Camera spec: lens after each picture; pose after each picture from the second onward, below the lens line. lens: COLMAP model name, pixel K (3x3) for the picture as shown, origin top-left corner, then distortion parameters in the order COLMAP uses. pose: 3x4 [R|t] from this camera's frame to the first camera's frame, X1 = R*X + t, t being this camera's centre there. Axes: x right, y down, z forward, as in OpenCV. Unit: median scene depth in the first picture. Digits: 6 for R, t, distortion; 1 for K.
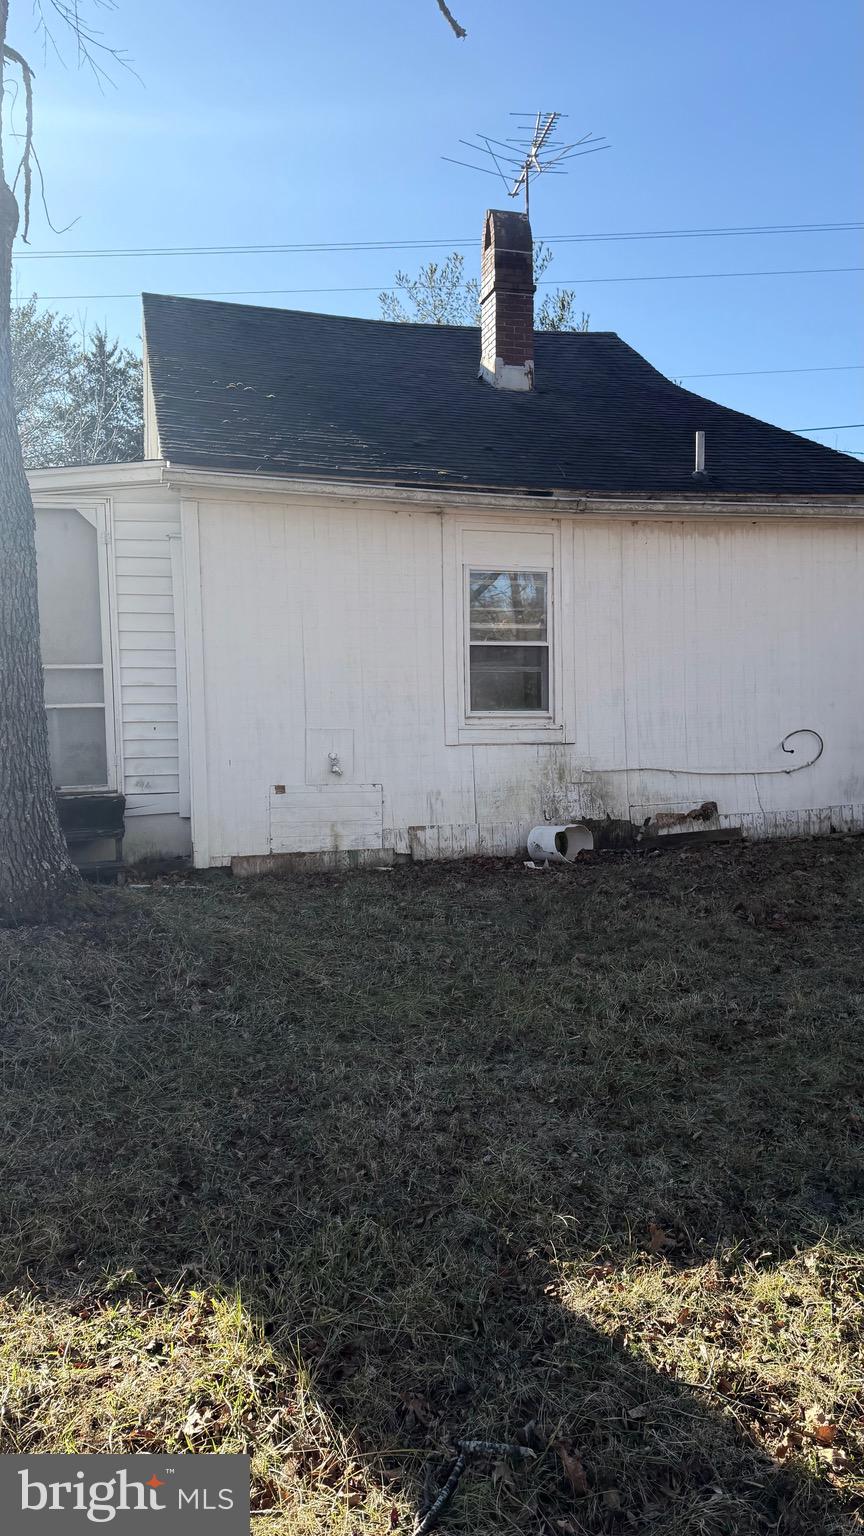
lens RADIAL K [[1081.2, 0, 432.7], [0, 1081.2, 765.2], [0, 0, 1]] dist [0.039158, -0.013212]
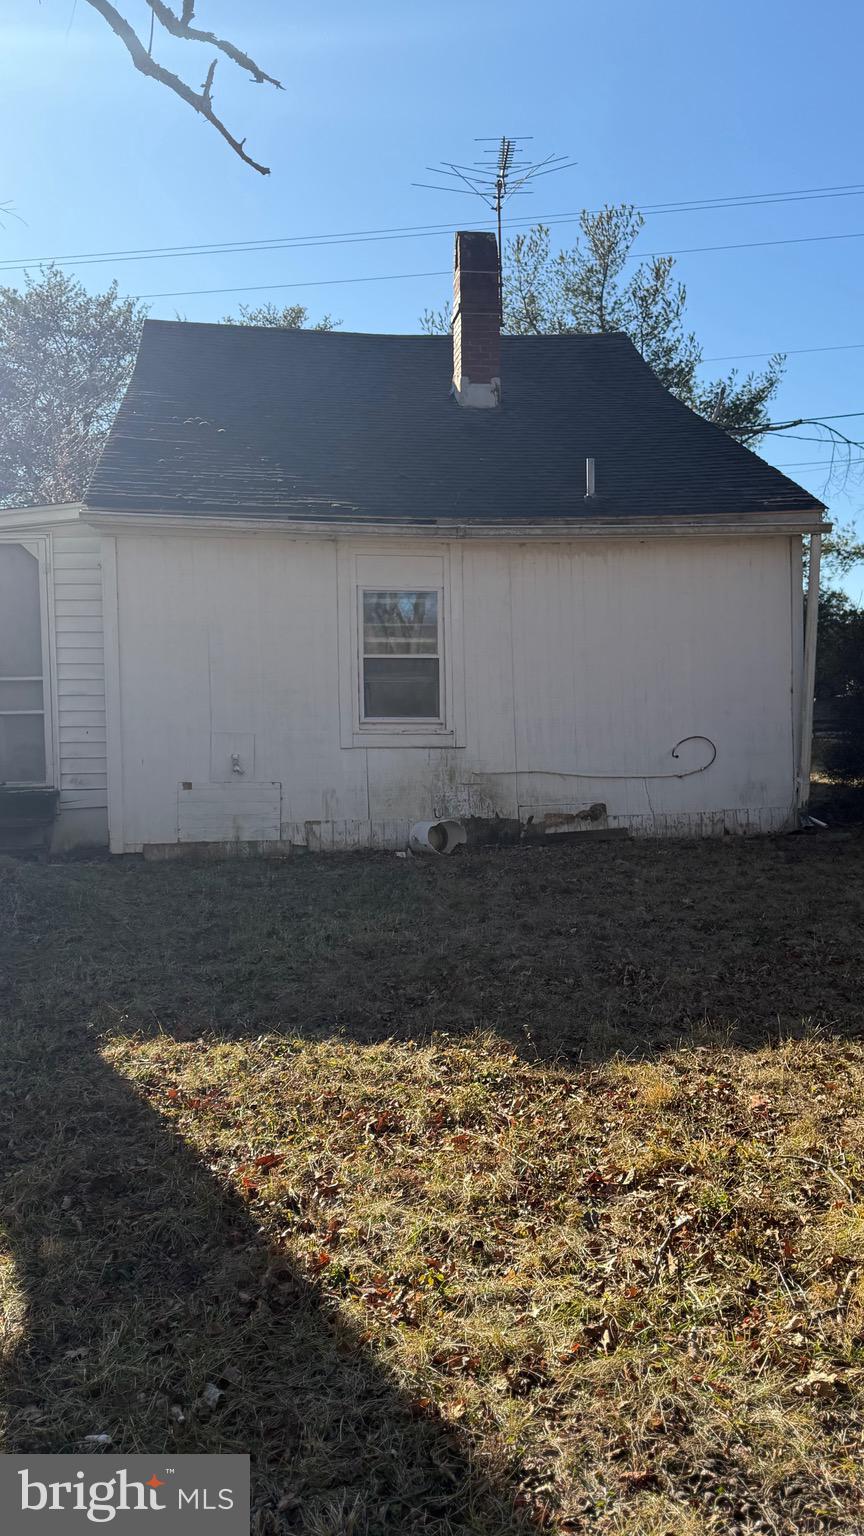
lens RADIAL K [[1269.8, 0, 432.2], [0, 1269.8, 768.0], [0, 0, 1]] dist [0.071662, 0.016097]
pose [[0.991599, 0.005342, -0.129239, 0.271610], [-0.007692, 0.999814, -0.017687, 0.023922], [0.129120, 0.018532, 0.991456, -0.280012]]
